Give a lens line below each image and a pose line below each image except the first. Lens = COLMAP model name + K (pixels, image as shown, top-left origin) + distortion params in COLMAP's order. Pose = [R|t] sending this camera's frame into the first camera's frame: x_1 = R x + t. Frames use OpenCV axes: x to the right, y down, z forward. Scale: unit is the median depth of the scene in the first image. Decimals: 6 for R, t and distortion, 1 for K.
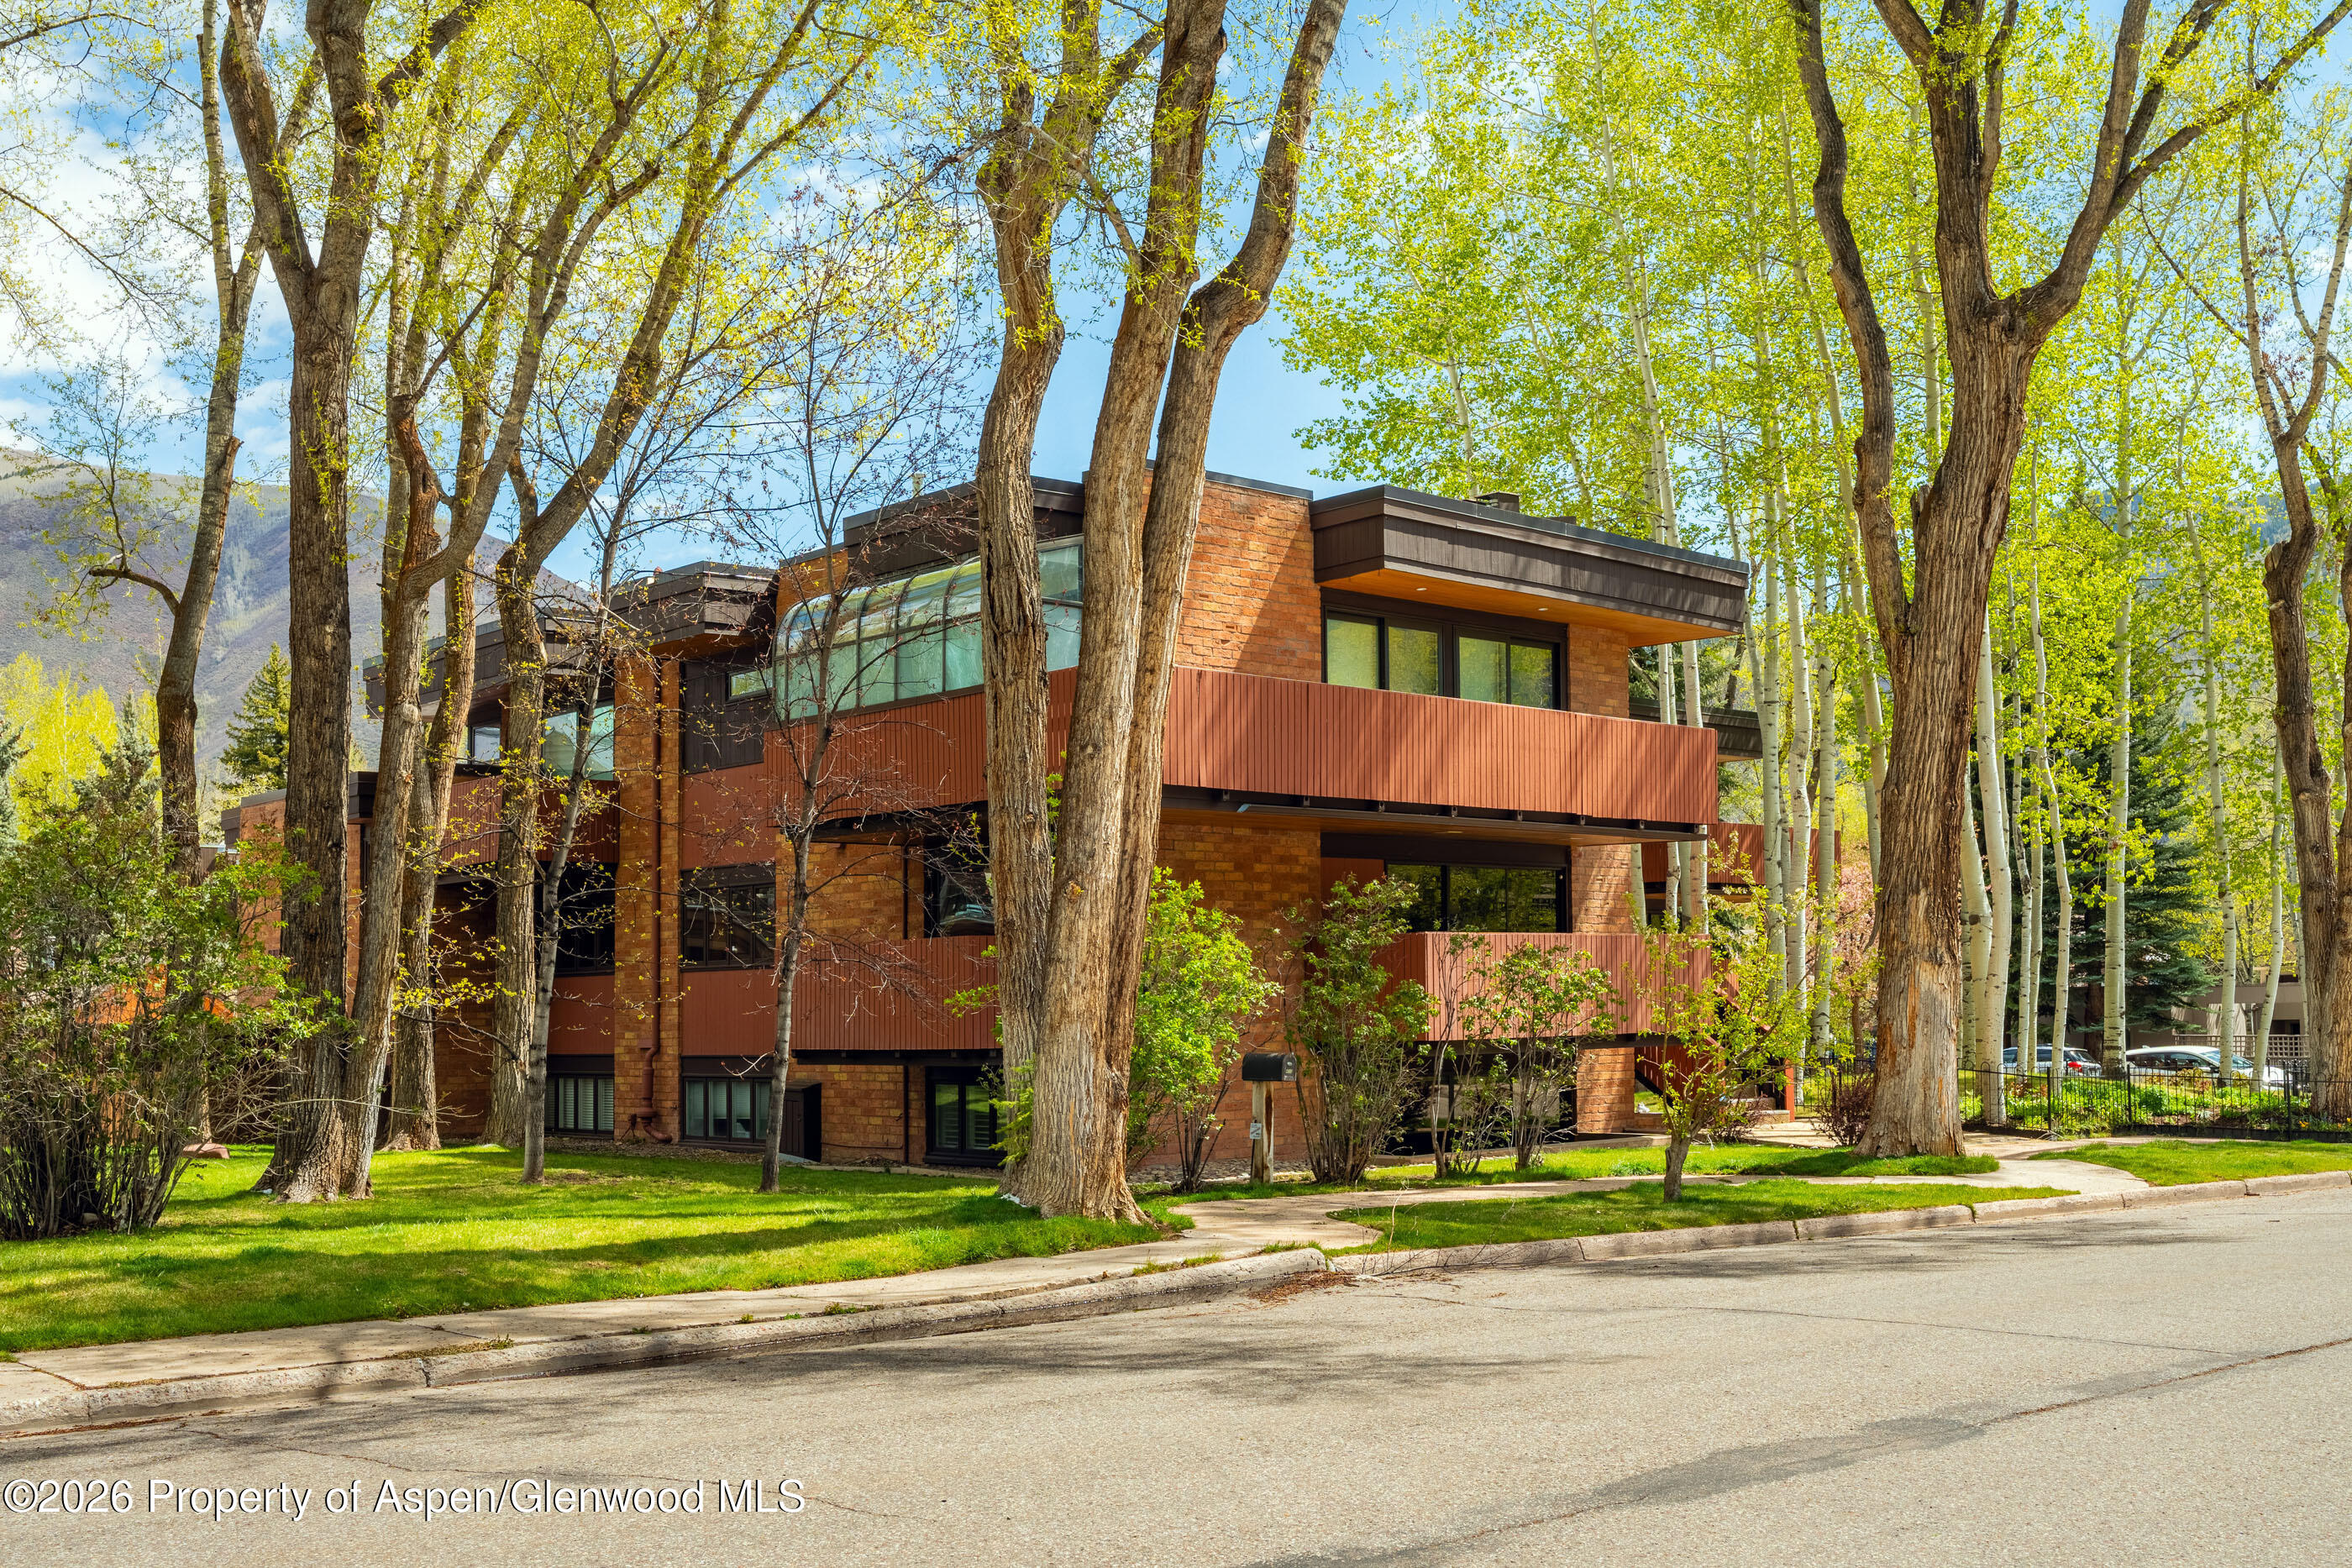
lens RADIAL K [[2372.9, 0, 1176.1], [0, 2372.9, 847.1], [0, 0, 1]] dist [0.005915, 0.005370]
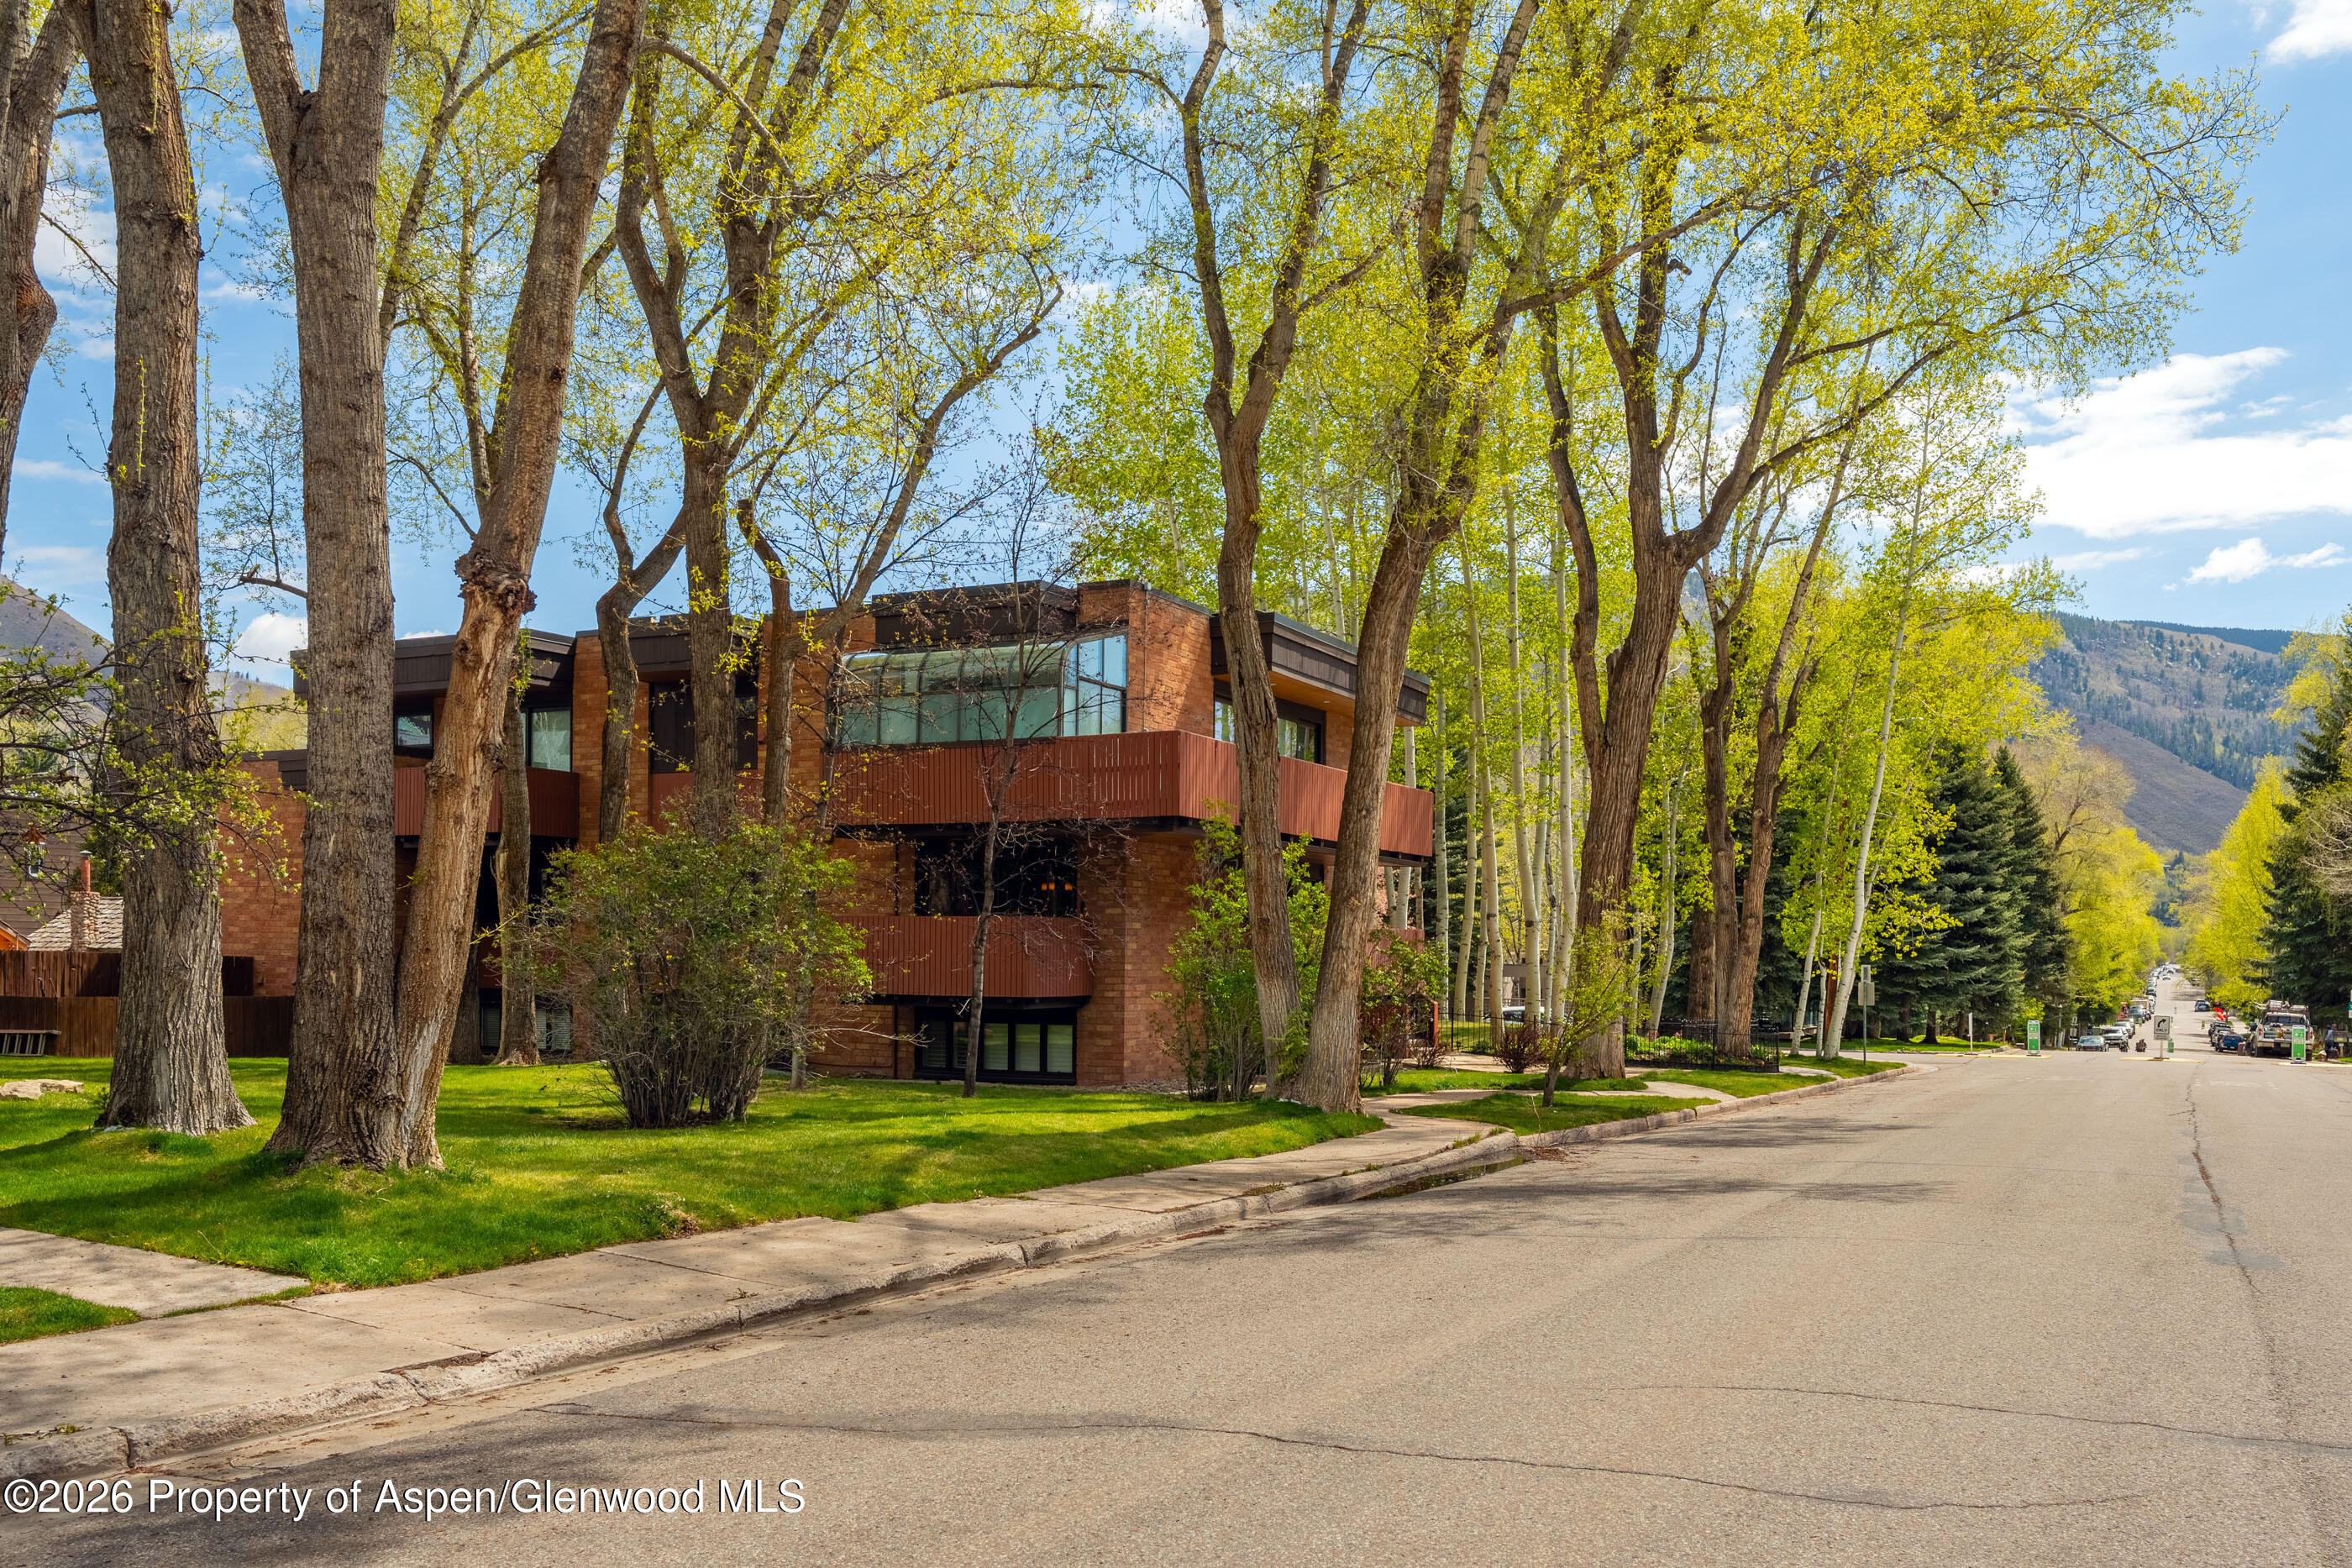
lens RADIAL K [[1917.4, 0, 1178.4], [0, 1917.4, 904.0], [0, 0, 1]] dist [0.002907, -0.000752]
pose [[0.936596, 0.040484, 0.348065, -0.381815], [-0.054380, 0.998062, 0.030244, -0.008353], [-0.346166, -0.047254, 0.936982, -0.083884]]
